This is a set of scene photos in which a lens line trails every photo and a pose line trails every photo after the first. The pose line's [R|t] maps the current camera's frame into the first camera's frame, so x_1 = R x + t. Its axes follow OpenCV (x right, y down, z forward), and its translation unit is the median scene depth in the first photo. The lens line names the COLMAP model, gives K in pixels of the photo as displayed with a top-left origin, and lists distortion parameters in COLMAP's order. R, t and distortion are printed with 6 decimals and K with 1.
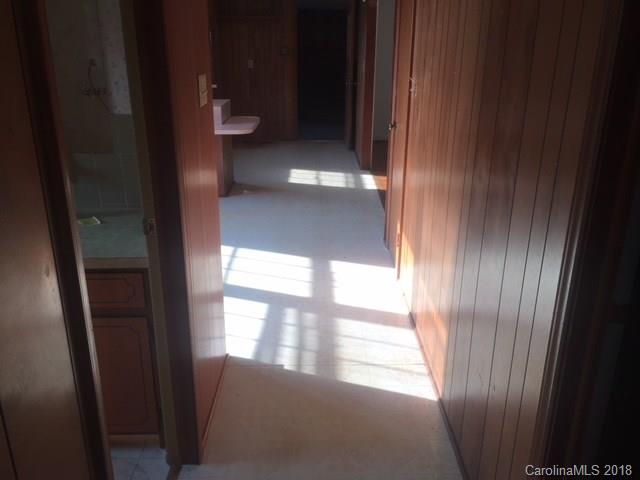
lens RADIAL K [[546.7, 0, 318.7], [0, 546.7, 241.4], [0, 0, 1]] dist [0.057885, -0.087993]
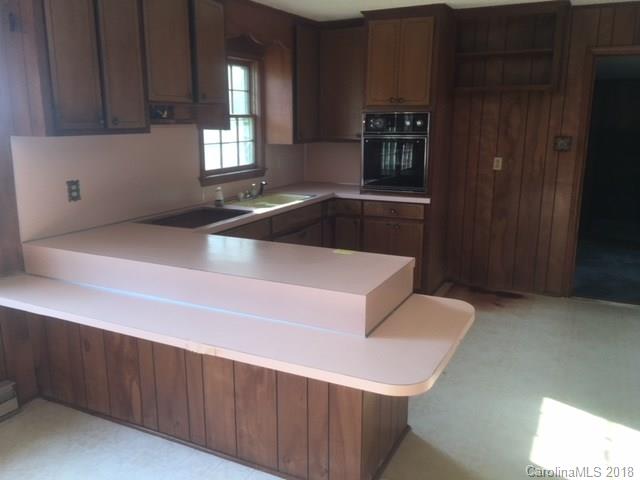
lens RADIAL K [[546.7, 0, 318.2], [0, 546.7, 239.6], [0, 0, 1]] dist [0.057885, -0.087993]
pose [[0.890622, 0.093944, -0.444934, -0.024443], [-0.152367, 0.983520, -0.097331, -0.156403], [0.428458, 0.154478, 0.890259, 0.404261]]
